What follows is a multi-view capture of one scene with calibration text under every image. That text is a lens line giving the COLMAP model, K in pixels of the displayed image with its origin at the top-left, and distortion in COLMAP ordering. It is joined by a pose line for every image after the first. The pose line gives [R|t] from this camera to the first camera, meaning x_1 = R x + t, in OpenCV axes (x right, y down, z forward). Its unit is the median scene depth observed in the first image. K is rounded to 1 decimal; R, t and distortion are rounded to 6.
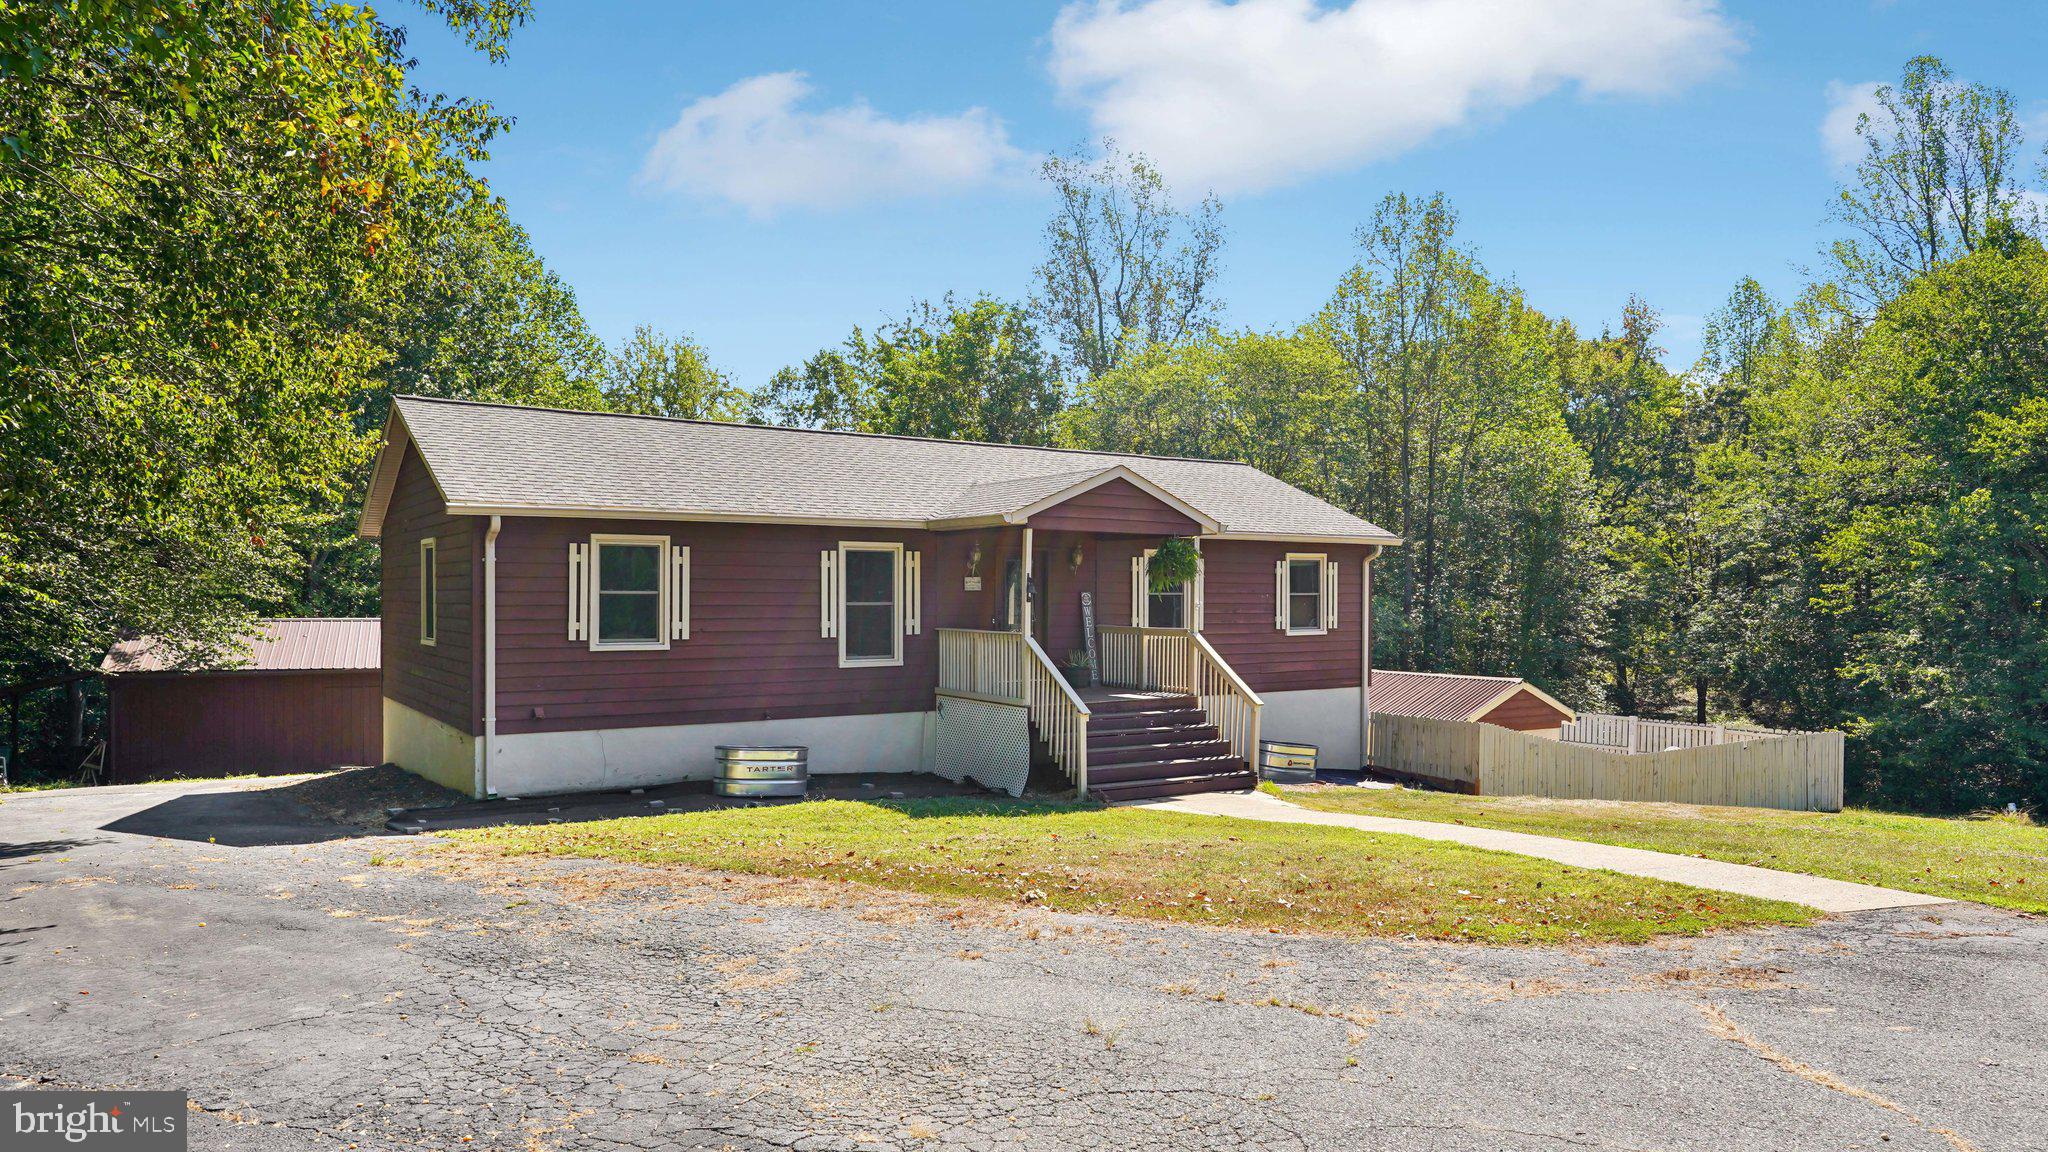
lens RADIAL K [[1337.4, 0, 1024.0], [0, 1337.4, 576.0], [0, 0, 1]] dist [-0.002164, -0.000429]
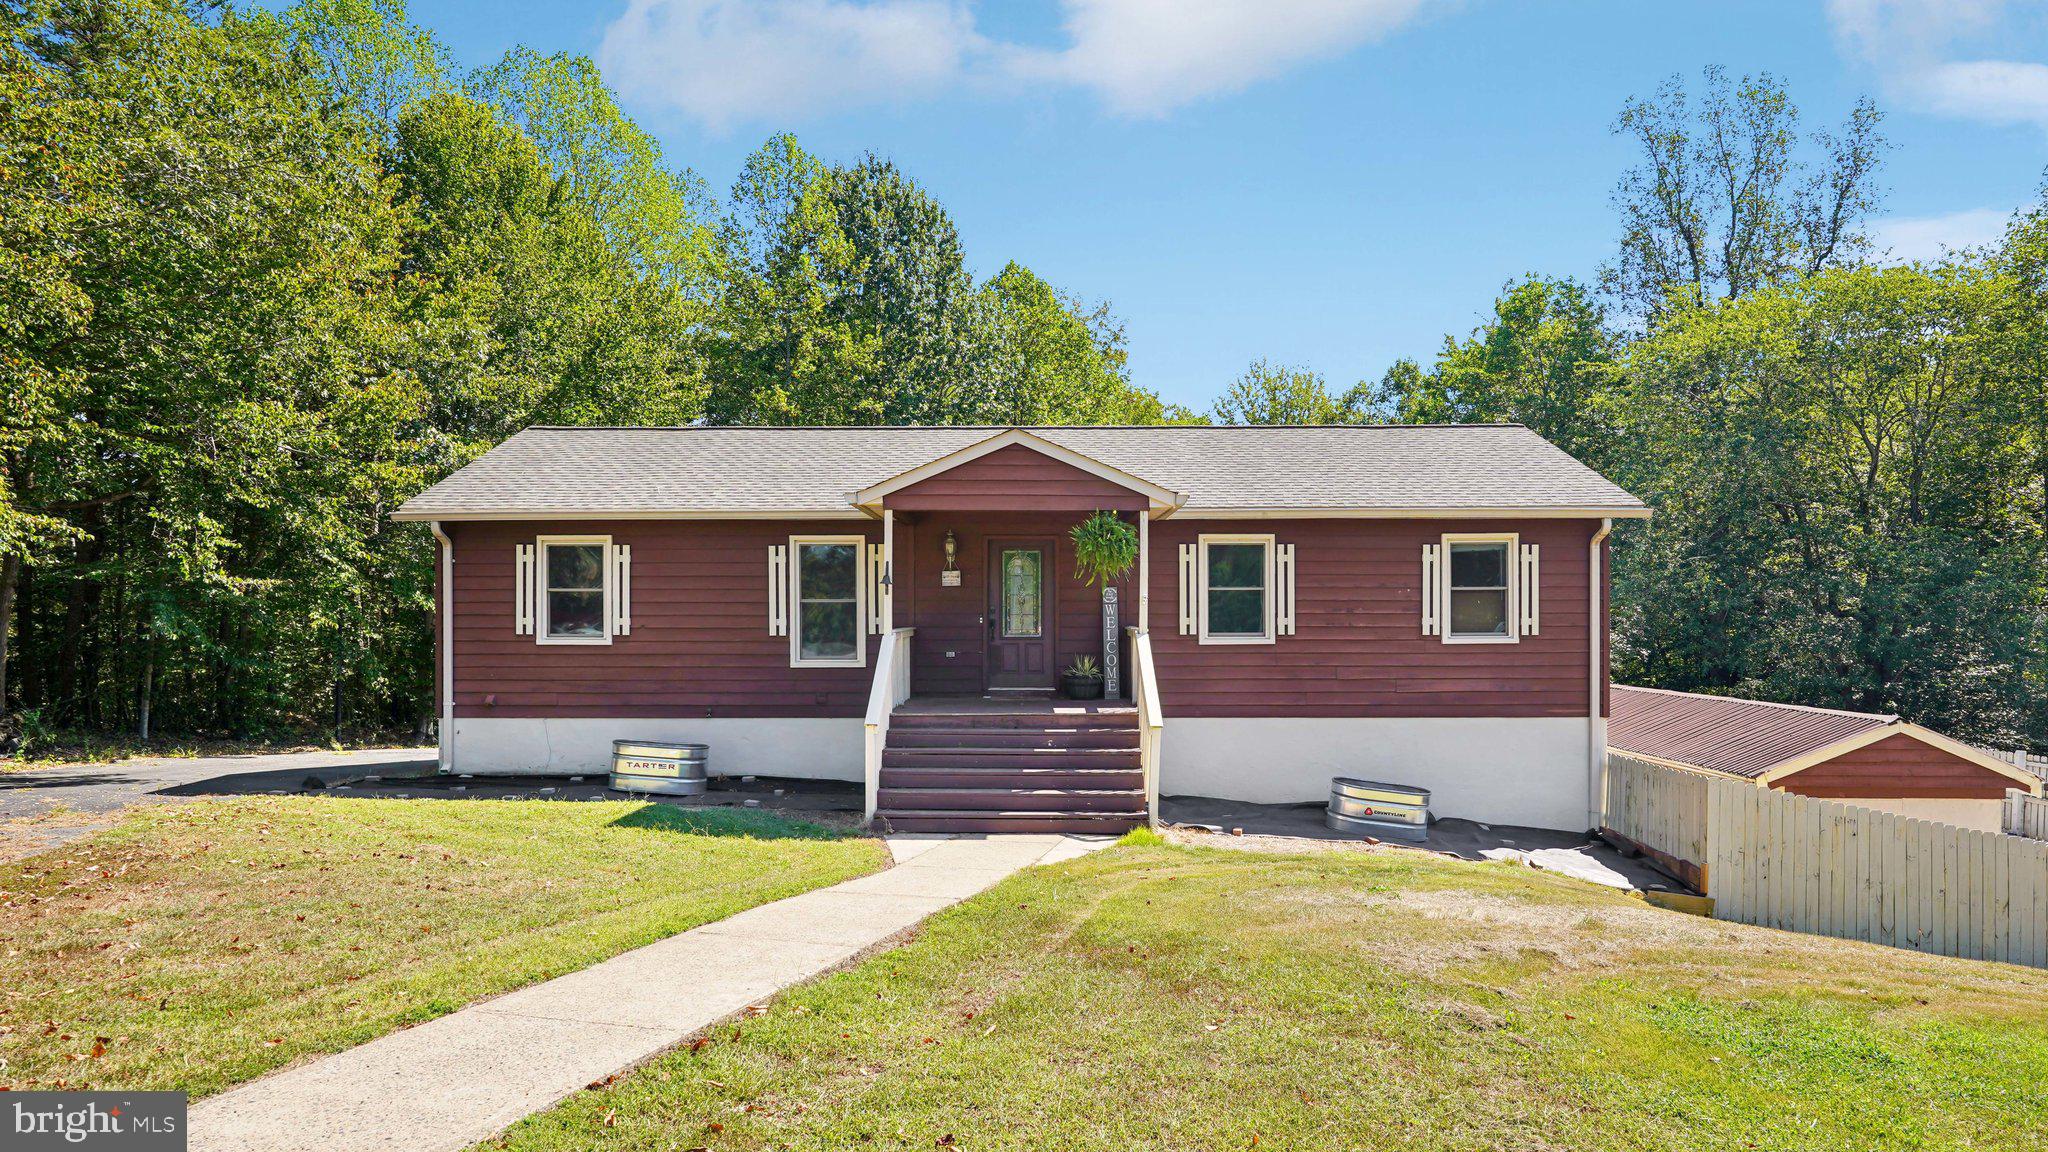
lens RADIAL K [[1260.3, 0, 1024.0], [0, 1260.3, 576.0], [0, 0, 1]] dist [0.005646, 0.001150]
pose [[0.817831, -0.010011, -0.575371, 0.441222], [0.011048, 0.999938, -0.001694, 0.005379], [0.575352, -0.004972, 0.817891, 0.299674]]
